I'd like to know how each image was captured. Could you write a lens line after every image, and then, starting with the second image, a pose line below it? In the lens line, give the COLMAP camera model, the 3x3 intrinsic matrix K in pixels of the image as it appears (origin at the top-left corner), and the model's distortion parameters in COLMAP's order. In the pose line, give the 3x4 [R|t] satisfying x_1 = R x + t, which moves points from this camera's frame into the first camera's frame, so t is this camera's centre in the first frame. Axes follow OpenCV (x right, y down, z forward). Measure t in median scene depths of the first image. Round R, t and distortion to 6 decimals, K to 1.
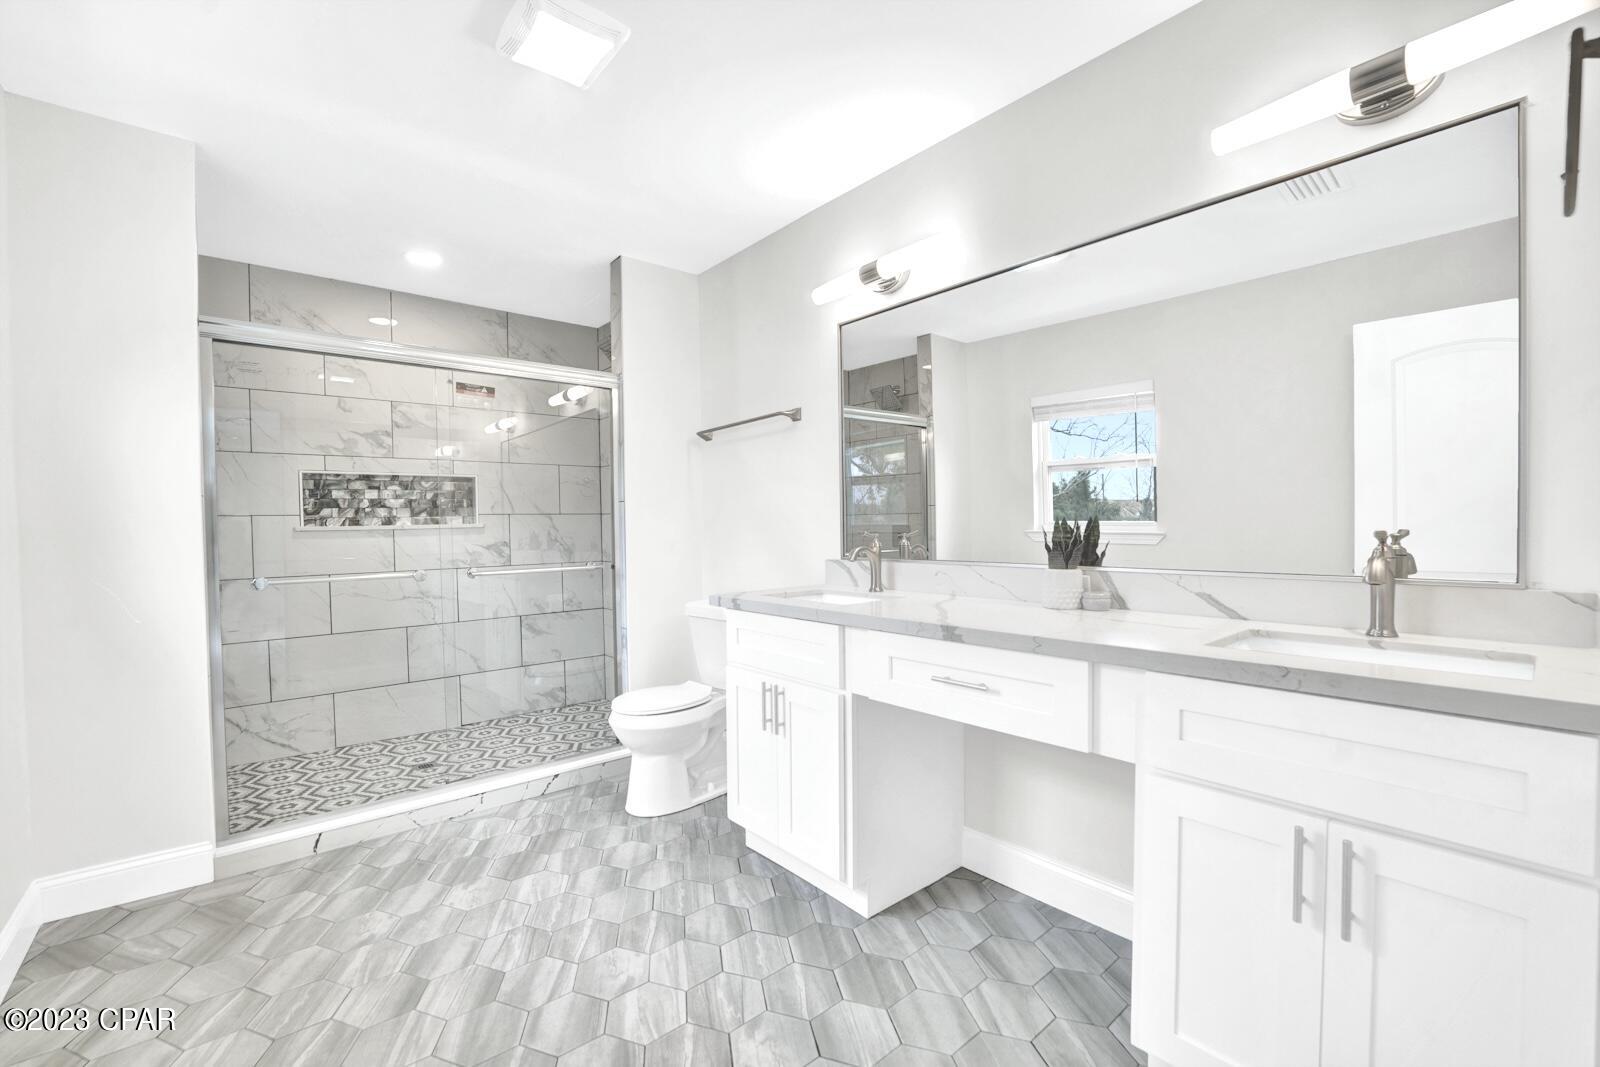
lens RADIAL K [[670.0, 0, 794.1], [0, 670.0, 545.8], [0, 0, 1]] dist [-0.028332, 0.004839]
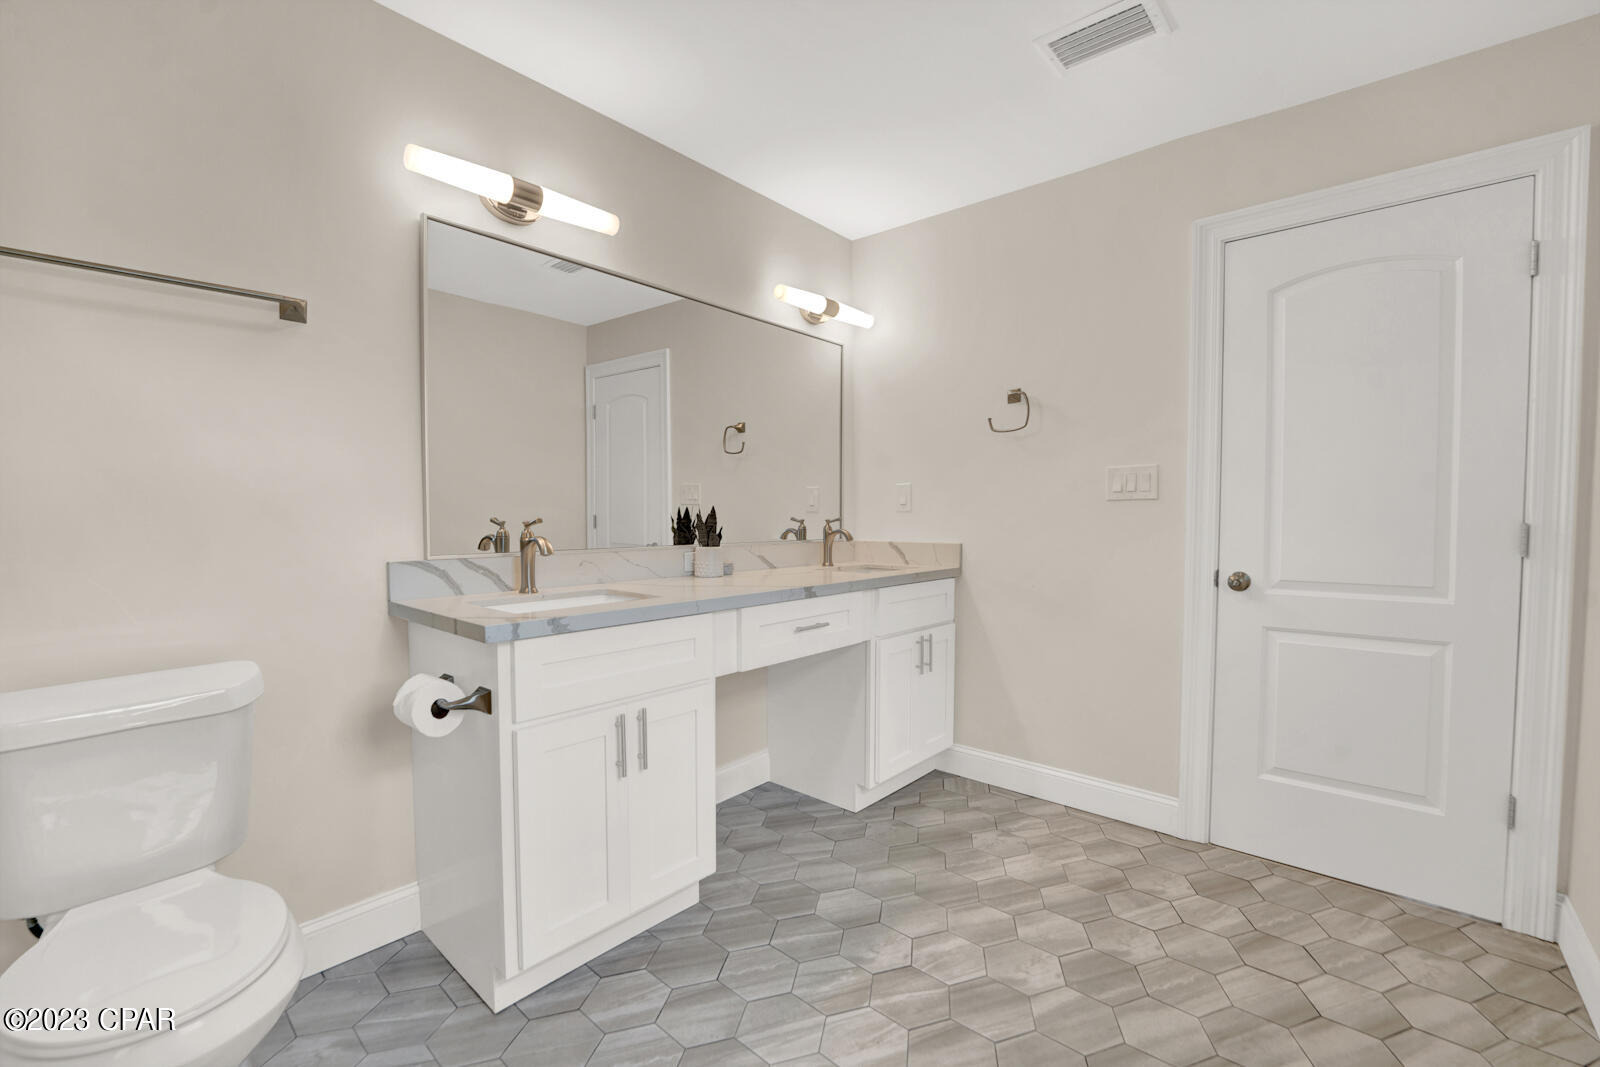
lens RADIAL K [[670.0, 0, 791.4], [0, 670.0, 523.9], [0, 0, 1]] dist [-0.028332, 0.004839]
pose [[-0.150060, -0.002227, 0.988674, -1.102620], [0.020404, 0.999778, 0.005349, -0.017533], [-0.988466, 0.020976, -0.149981, 1.216531]]
